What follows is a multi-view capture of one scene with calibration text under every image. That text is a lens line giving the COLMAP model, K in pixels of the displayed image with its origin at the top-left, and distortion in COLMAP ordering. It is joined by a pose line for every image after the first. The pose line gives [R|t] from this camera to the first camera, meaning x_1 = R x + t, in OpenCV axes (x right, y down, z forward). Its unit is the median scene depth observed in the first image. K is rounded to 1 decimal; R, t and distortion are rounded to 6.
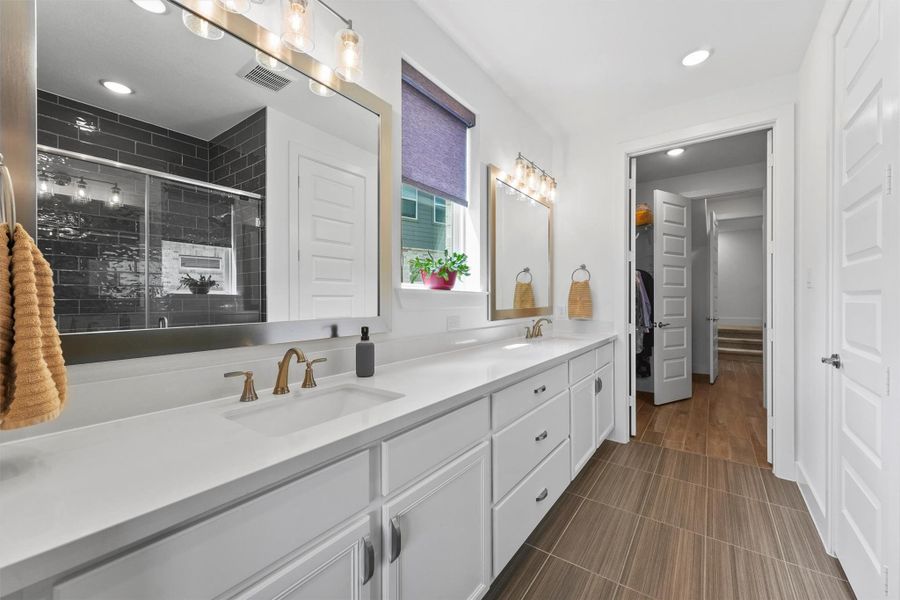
lens RADIAL K [[358.7, 0, 451.9], [0, 358.7, 295.6], [0, 0, 1]] dist [0.012239, -0.004410]
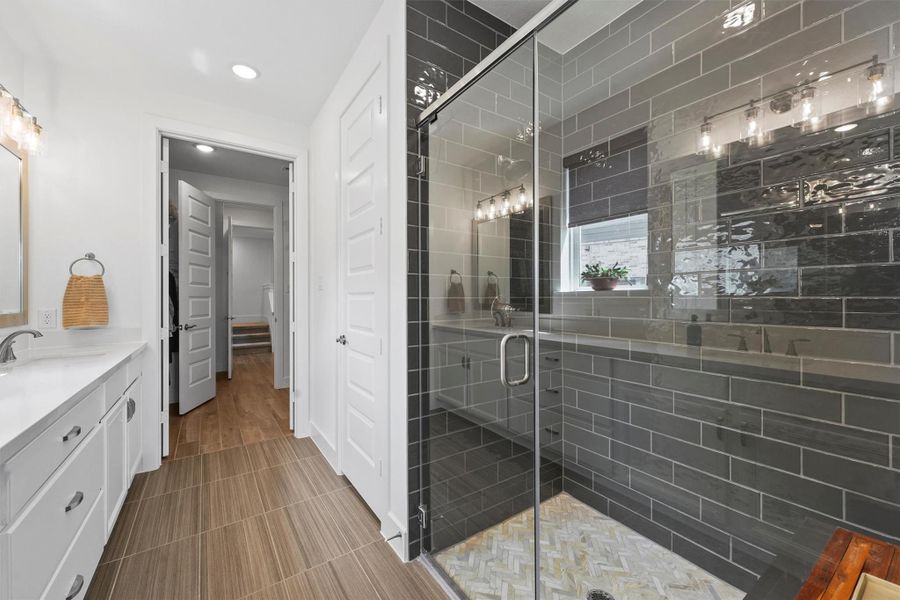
lens RADIAL K [[358.7, 0, 451.9], [0, 358.7, 295.6], [0, 0, 1]] dist [0.012239, -0.004410]
pose [[0.328222, 0.001057, 0.944600, -0.098816], [-0.000382, 0.999999, -0.000987, 0.000660], [-0.944601, -0.000037, 0.328222, 0.060758]]
